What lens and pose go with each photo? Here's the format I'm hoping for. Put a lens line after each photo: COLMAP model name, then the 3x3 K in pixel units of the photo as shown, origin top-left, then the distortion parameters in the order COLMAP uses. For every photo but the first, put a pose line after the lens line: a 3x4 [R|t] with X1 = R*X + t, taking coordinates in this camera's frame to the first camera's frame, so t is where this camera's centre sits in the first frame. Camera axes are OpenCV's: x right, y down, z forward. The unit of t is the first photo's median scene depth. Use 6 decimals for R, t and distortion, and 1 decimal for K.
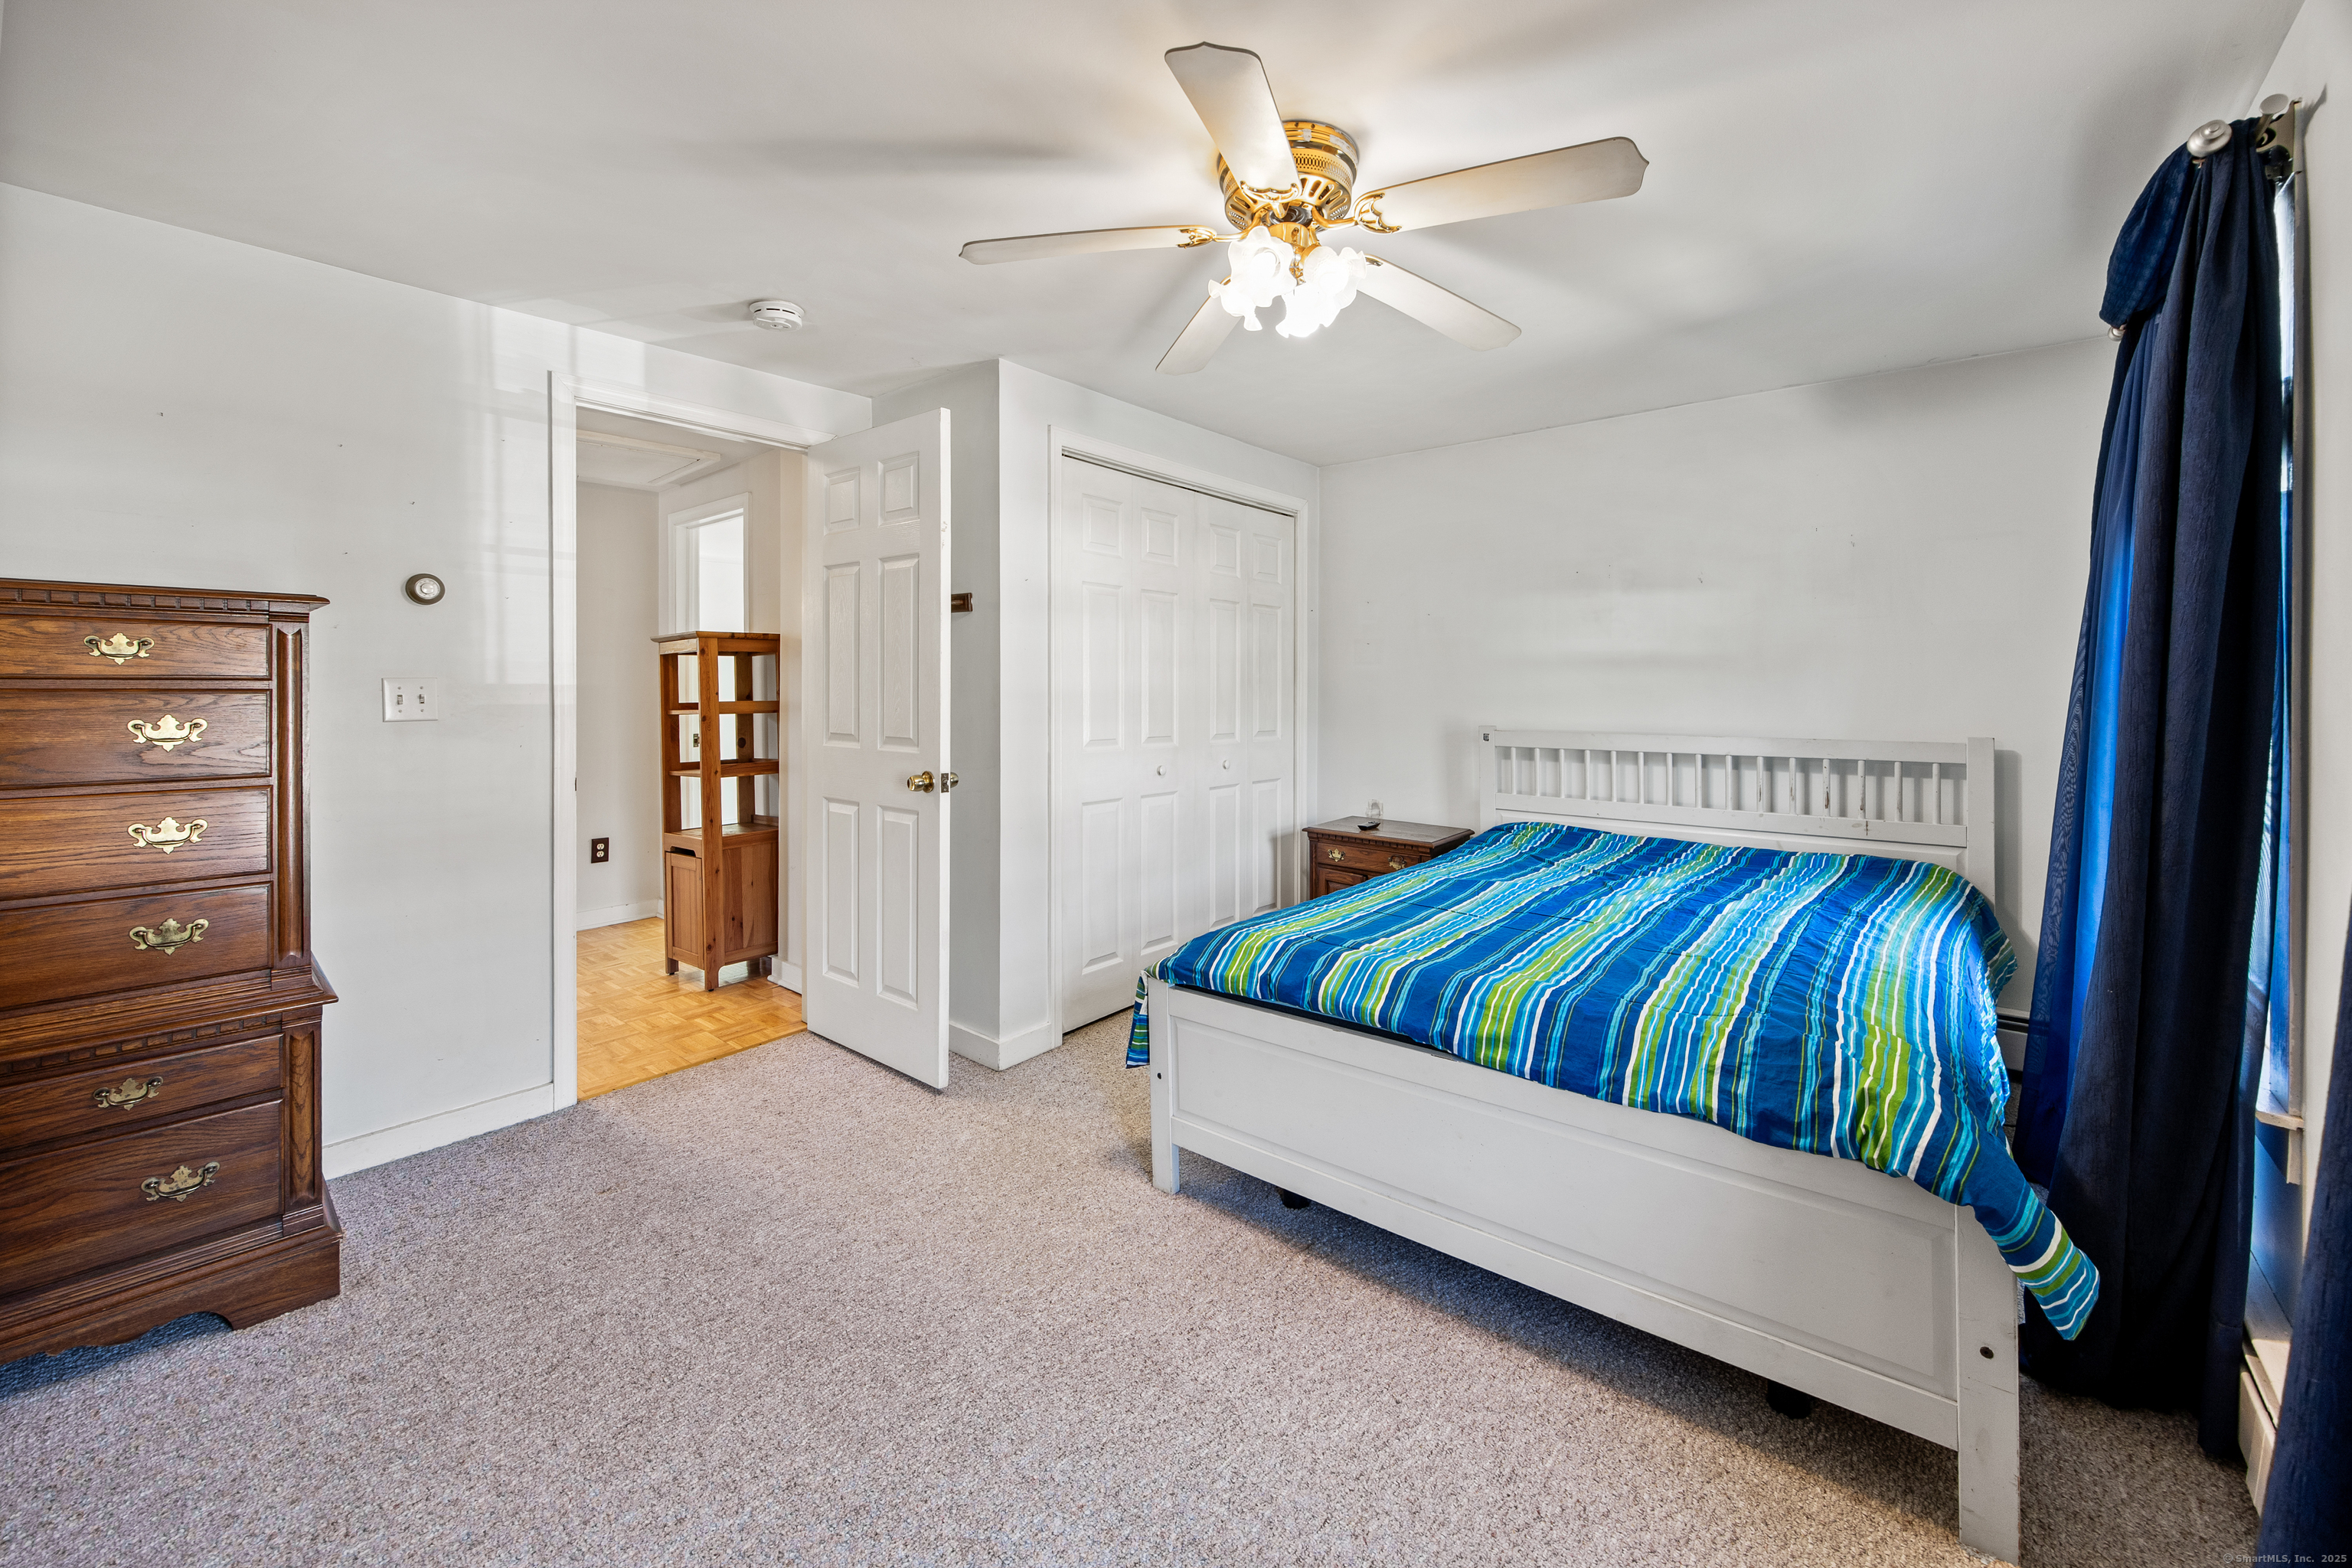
lens RADIAL K [[927.0, 0, 1202.8], [0, 927.0, 655.9], [0, 0, 1]] dist [0.002038, 0.000344]
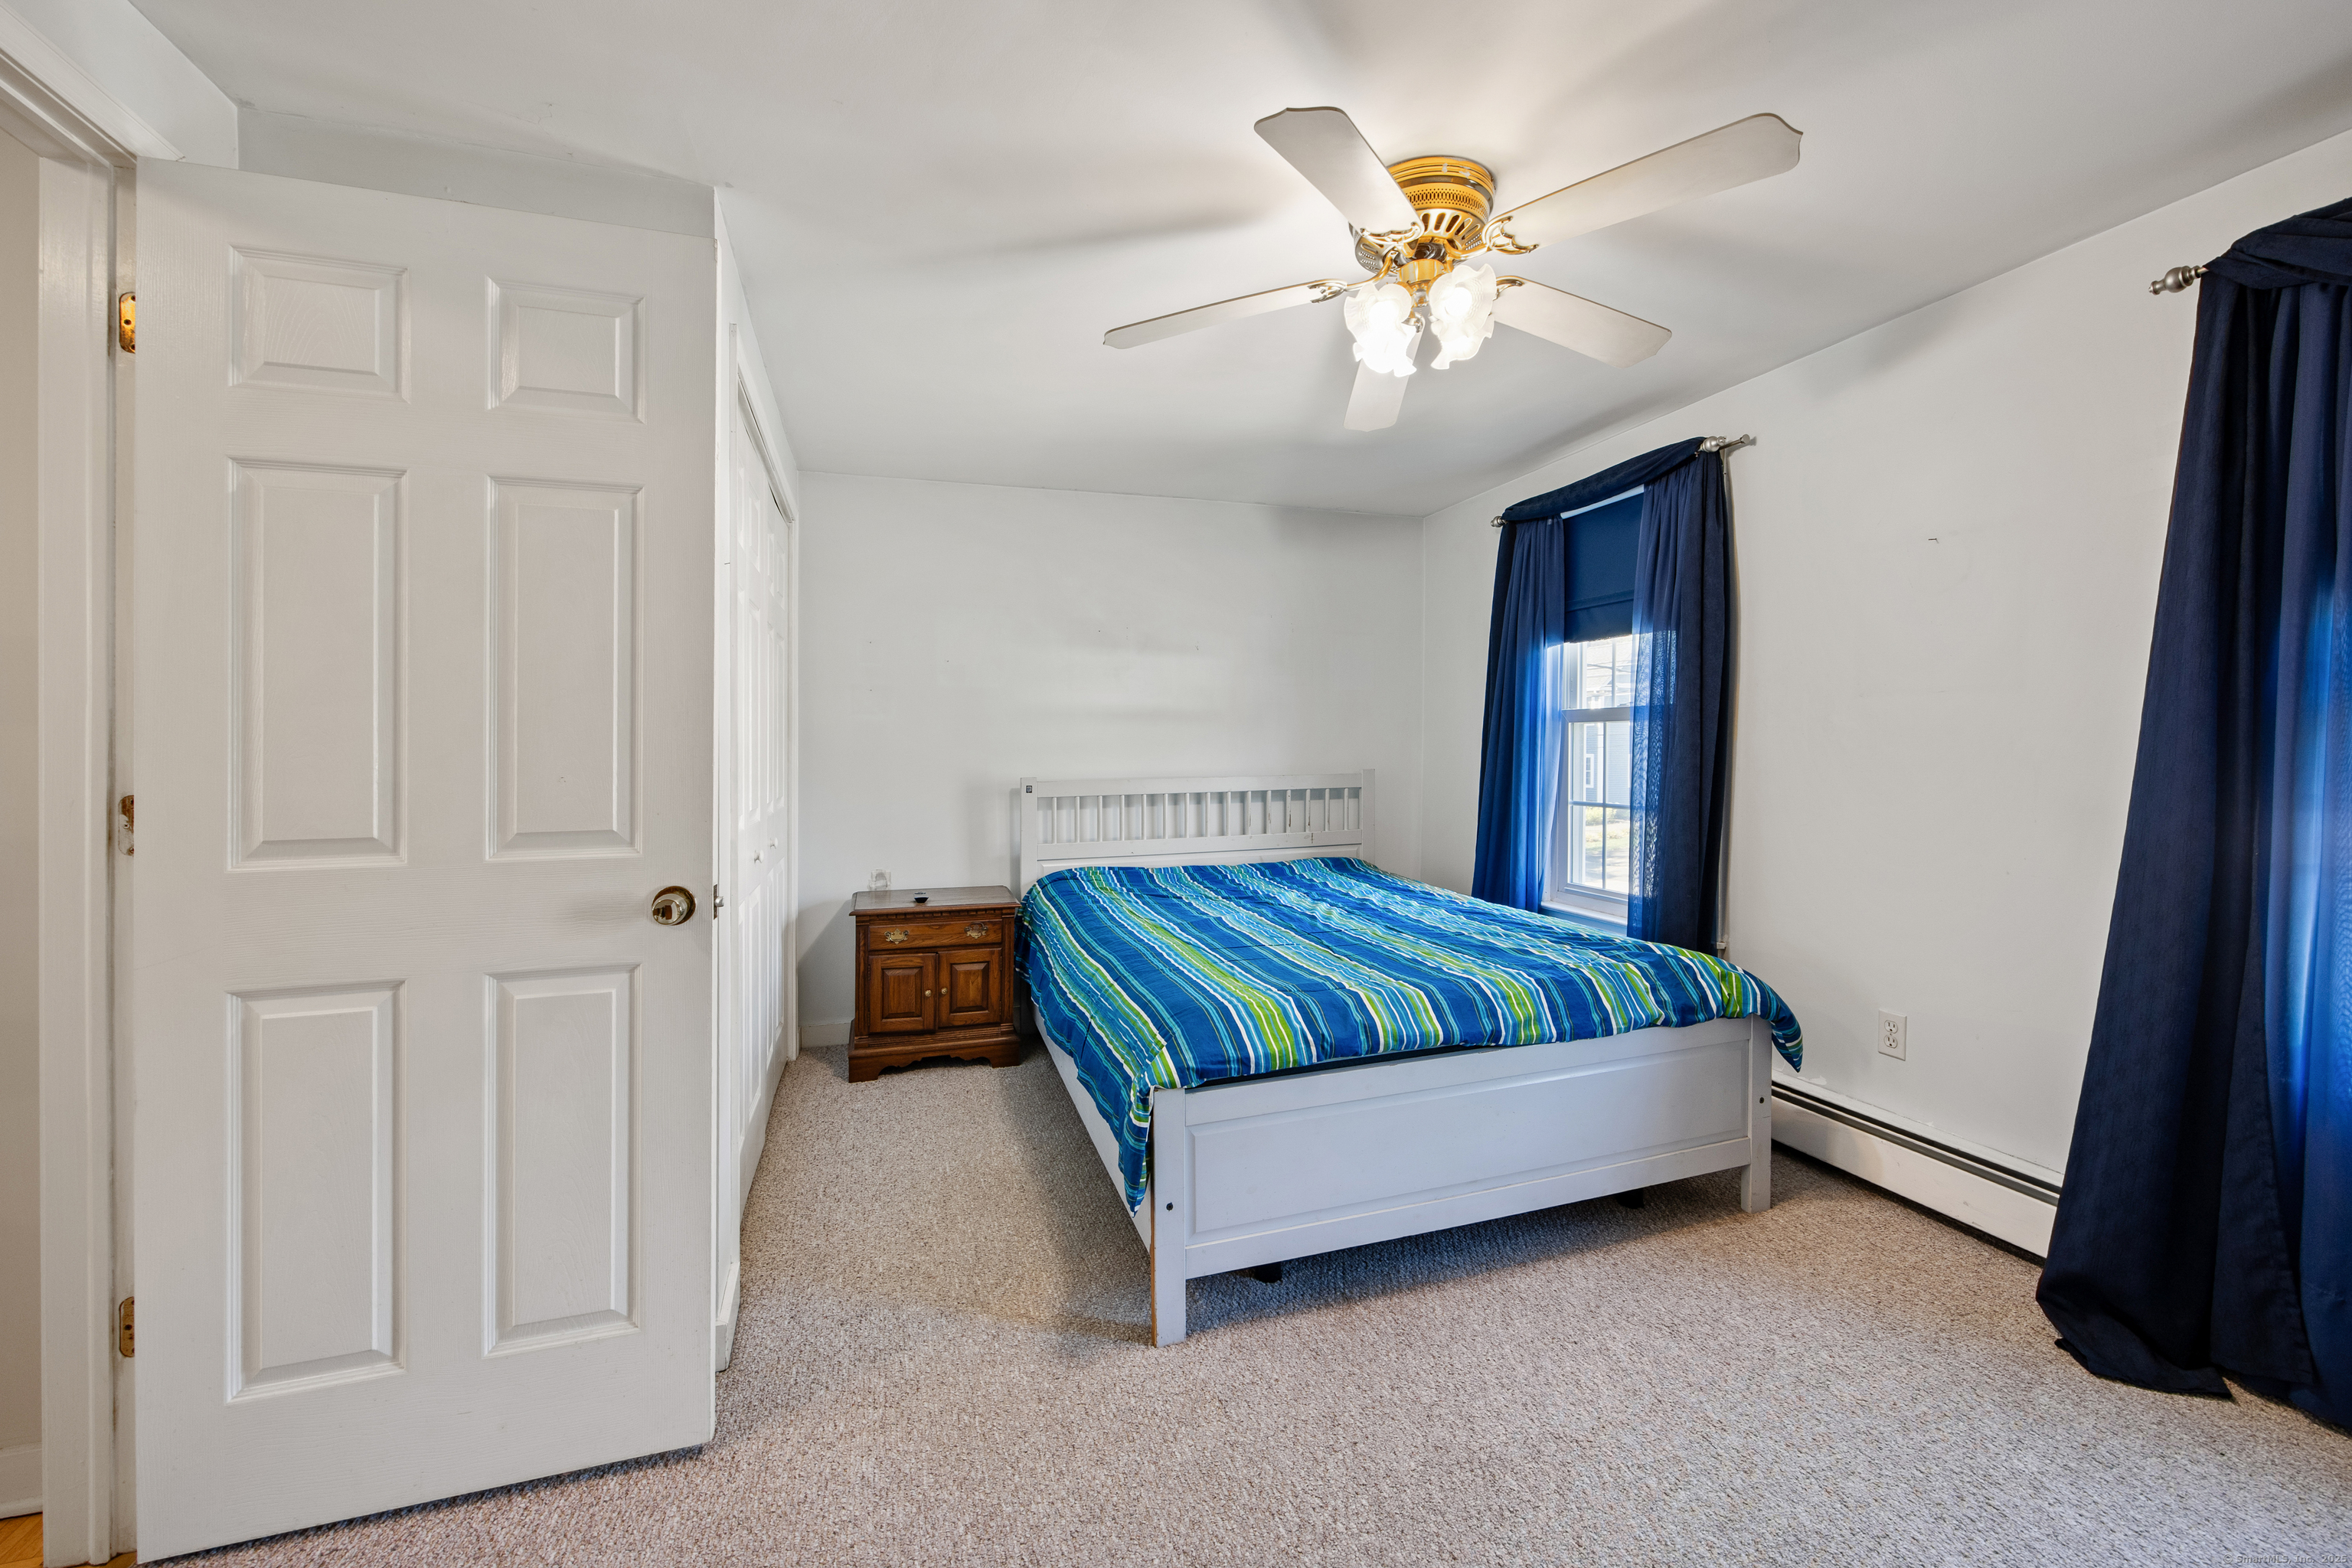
lens RADIAL K [[924.9, 0, 1170.7], [0, 924.9, 728.3], [0, 0, 1]] dist [0.001756, 0.000144]
pose [[0.557543, 0.005379, 0.830130, -0.597503], [-0.016865, 0.999846, 0.004848, 0.021889], [-0.829976, -0.016704, 0.557548, 0.453839]]
